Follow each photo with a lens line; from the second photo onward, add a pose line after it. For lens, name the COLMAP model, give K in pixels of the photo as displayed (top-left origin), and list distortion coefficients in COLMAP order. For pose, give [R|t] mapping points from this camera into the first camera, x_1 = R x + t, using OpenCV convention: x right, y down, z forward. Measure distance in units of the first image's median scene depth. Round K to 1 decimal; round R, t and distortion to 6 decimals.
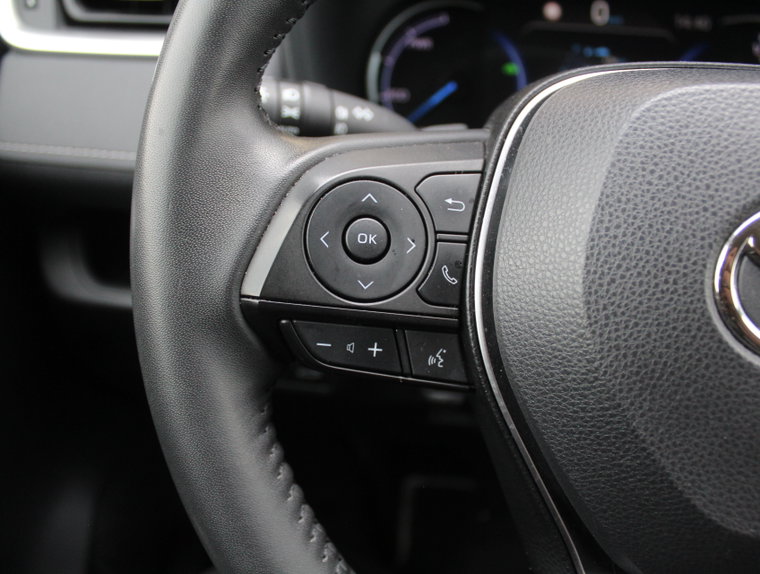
lens RADIAL K [[695.9, 0, 380.0], [0, 695.9, 287.0], [0, 0, 1]] dist [-0.146074, 0.020623]
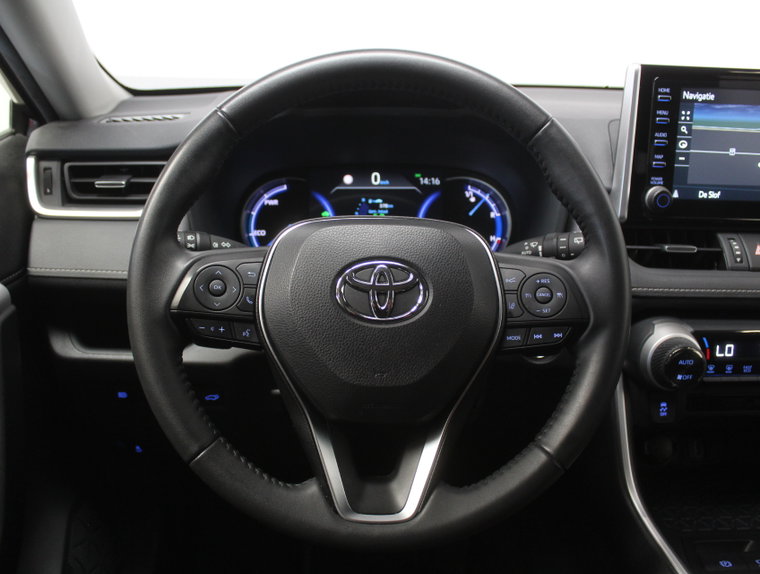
lens RADIAL K [[730.3, 0, 380.0], [0, 730.3, 287.0], [0, 0, 1]] dist [-0.169826, 0.152346]
pose [[0.994127, -0.041528, 0.099937, 0.319116], [0.059778, 0.980500, -0.187208, 0.478619], [-0.090214, 0.192083, 0.977223, -1.748088]]
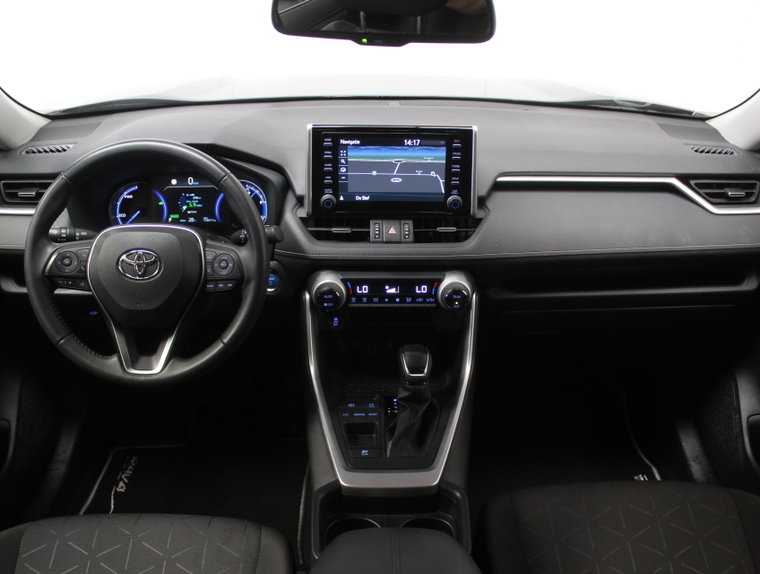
lens RADIAL K [[730.3, 0, 380.0], [0, 730.3, 287.0], [0, 0, 1]] dist [-0.169826, 0.152346]
pose [[0.995131, -0.054691, 0.081989, 1.938720], [0.059594, 0.996501, -0.058603, 0.593241], [-0.078497, 0.063203, 0.994909, -4.695666]]
